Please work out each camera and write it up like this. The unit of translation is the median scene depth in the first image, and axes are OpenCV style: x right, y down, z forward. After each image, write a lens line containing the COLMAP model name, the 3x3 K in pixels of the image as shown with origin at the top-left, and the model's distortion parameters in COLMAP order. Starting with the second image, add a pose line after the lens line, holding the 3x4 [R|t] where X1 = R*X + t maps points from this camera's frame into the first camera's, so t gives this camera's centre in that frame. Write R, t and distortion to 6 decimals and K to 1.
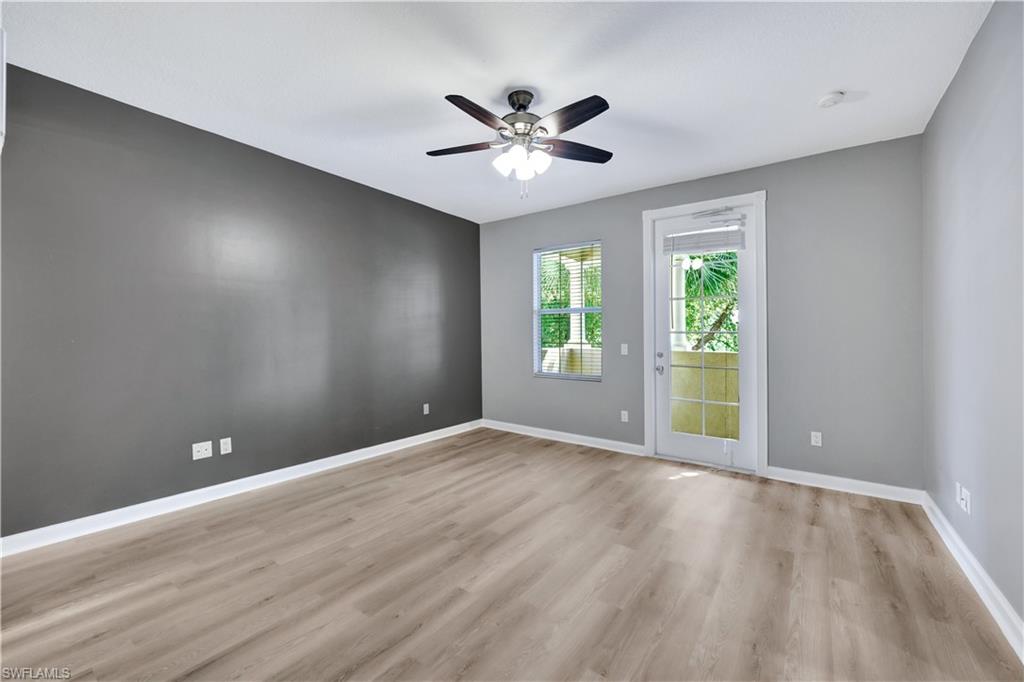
lens RADIAL K [[412.7, 0, 509.3], [0, 412.7, 333.7], [0, 0, 1]] dist [-0.000637, -0.000128]
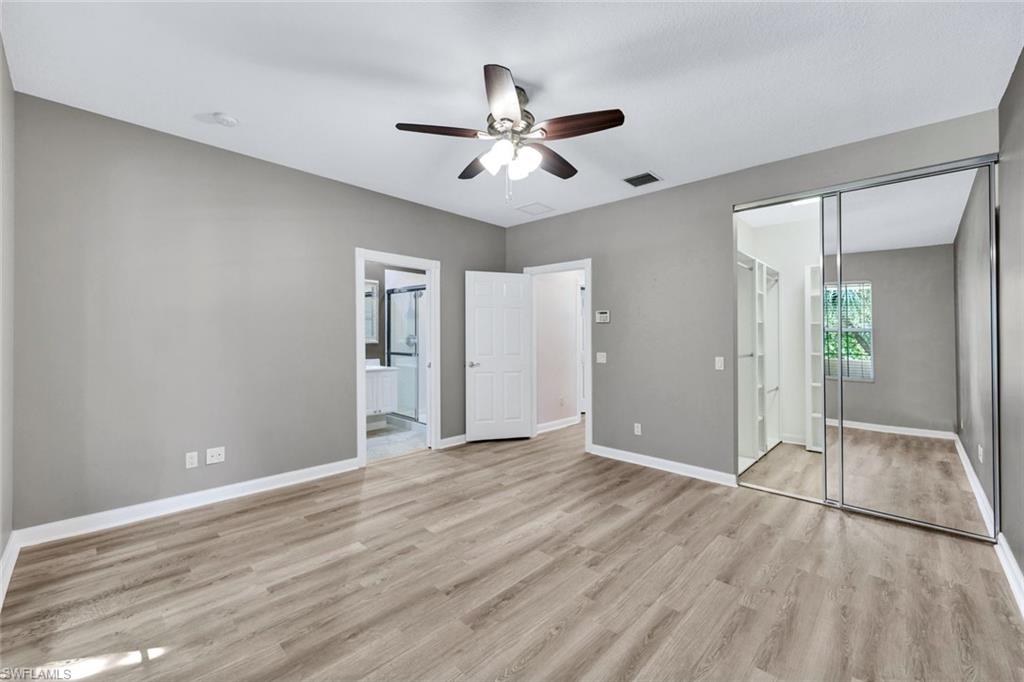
lens RADIAL K [[412.7, 0, 509.3], [0, 412.7, 333.7], [0, 0, 1]] dist [-0.000637, -0.000128]
pose [[-0.991259, -0.009790, 0.131568, -0.083148], [-0.011629, 0.999845, -0.013221, -0.012827], [-0.131418, -0.014636, -0.991219, 2.104977]]
